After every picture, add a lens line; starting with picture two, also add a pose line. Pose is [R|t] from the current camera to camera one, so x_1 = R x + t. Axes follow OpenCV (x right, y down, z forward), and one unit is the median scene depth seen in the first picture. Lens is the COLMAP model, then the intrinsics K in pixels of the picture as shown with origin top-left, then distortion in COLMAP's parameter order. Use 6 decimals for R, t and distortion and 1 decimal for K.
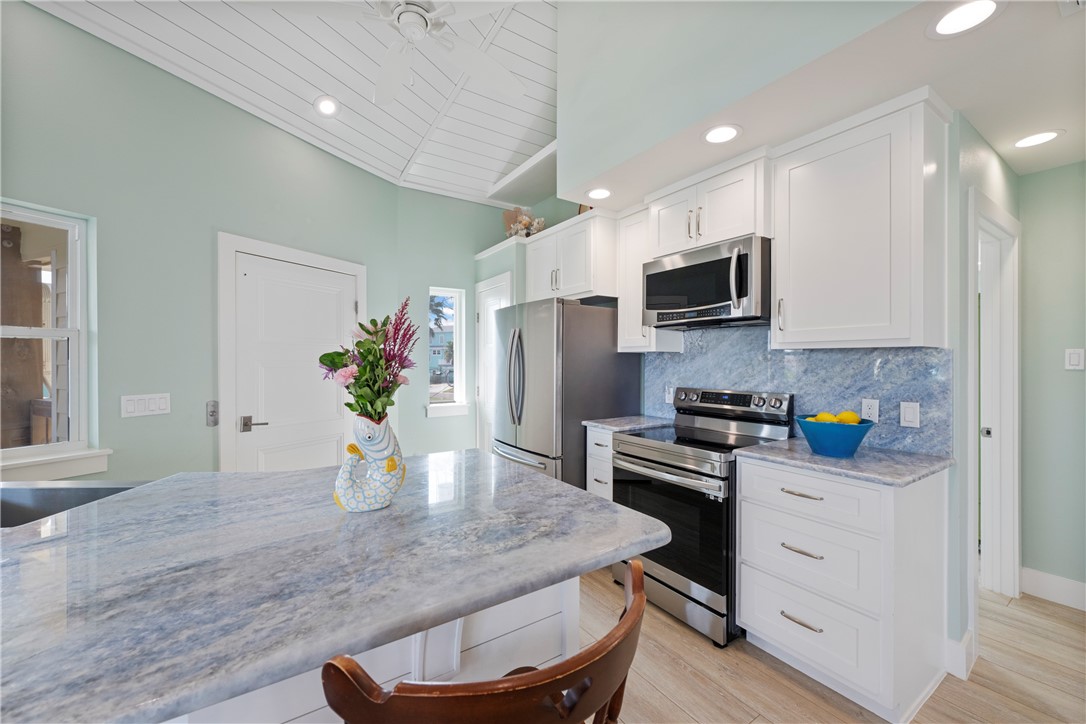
lens RADIAL K [[427.9, 0, 543.7], [0, 427.9, 359.7], [0, 0, 1]] dist [0.000262, -0.000212]
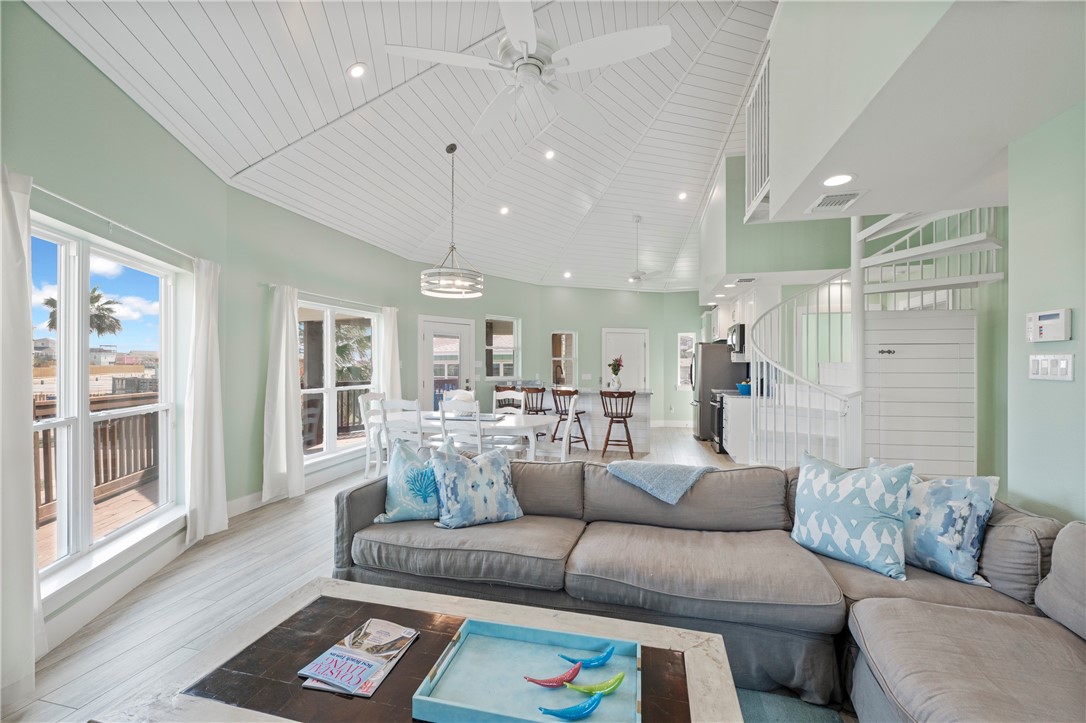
lens RADIAL K [[427.9, 0, 543.7], [0, 427.9, 359.2], [0, 0, 1]] dist [0.000262, -0.000212]
pose [[0.675902, -0.012281, -0.736889, 1.914518], [-0.003502, 0.999796, -0.019874, 0.022063], [0.736983, 0.016013, 0.675722, -2.185244]]
